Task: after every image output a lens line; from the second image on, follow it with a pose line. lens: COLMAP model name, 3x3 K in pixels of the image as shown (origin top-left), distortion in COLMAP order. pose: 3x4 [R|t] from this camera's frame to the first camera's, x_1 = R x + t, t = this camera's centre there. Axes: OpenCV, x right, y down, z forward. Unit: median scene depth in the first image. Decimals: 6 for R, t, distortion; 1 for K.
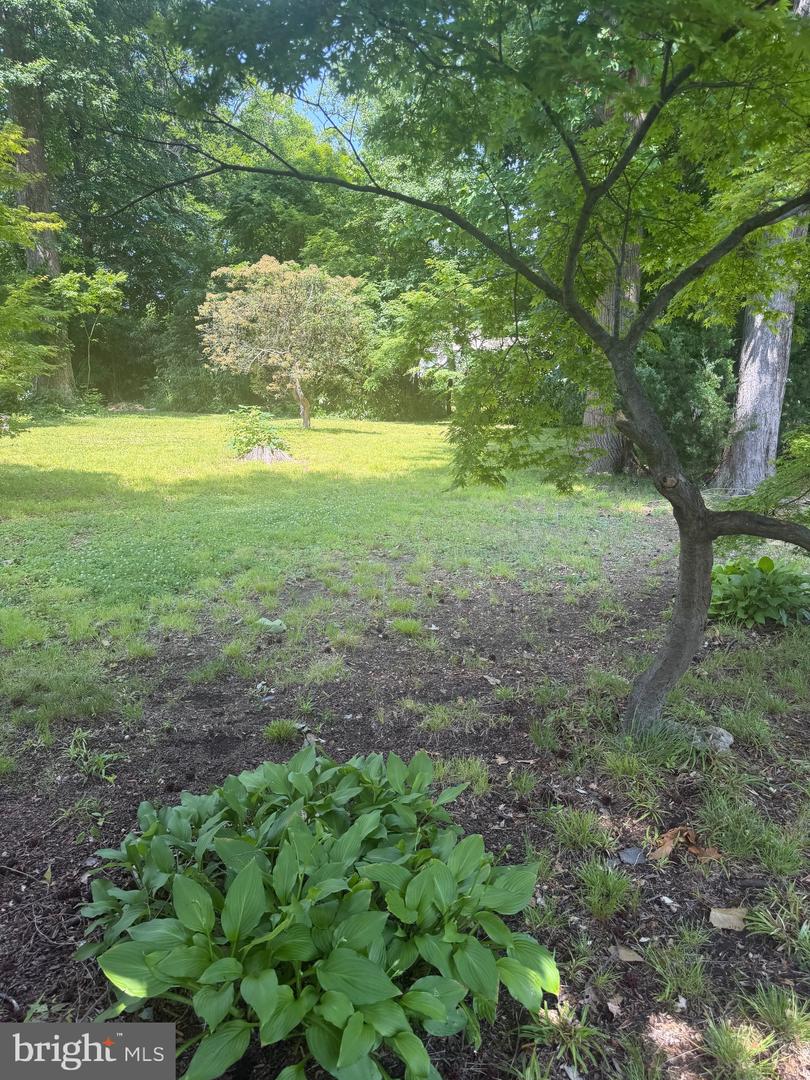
lens RADIAL K [[781.2, 0, 405.0], [0, 781.2, 540.0], [0, 0, 1]] dist [0.019249, -0.009214]
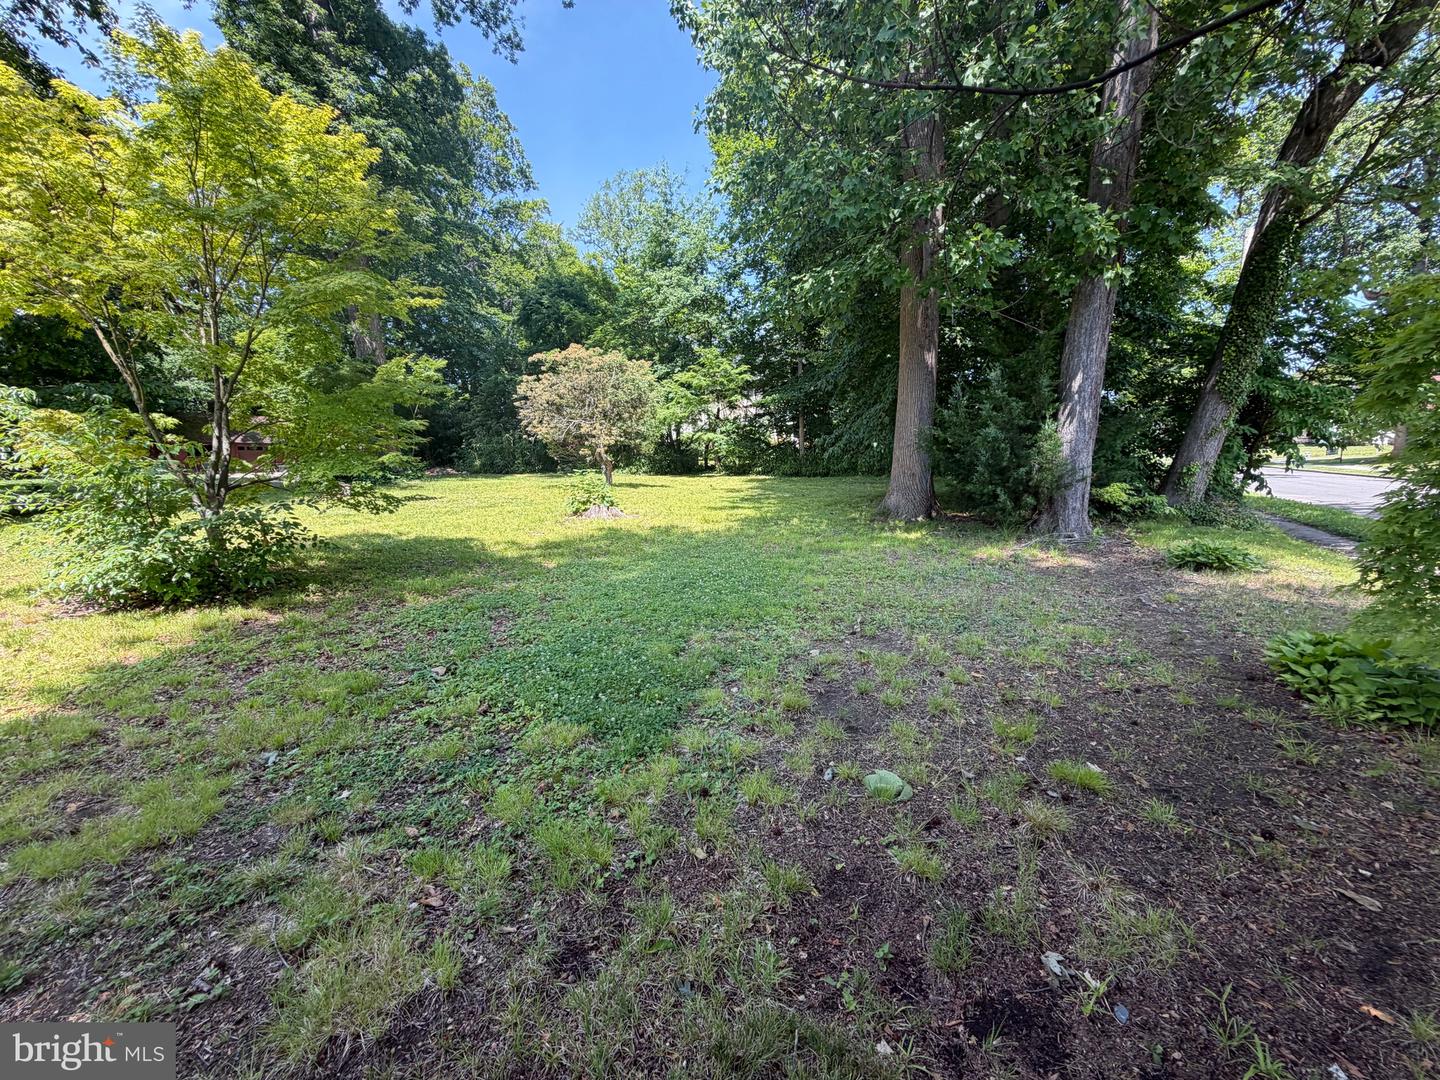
lens RADIAL K [[569.2, 0, 714.7], [0, 569.2, 536.9], [0, 0, 1]] dist [0.000939, 0.000252]
pose [[0.989326, -0.049681, 0.136991, -0.093678], [0.054364, 0.998051, -0.030656, -0.027129], [-0.135201, 0.037776, 0.990098, 0.111692]]
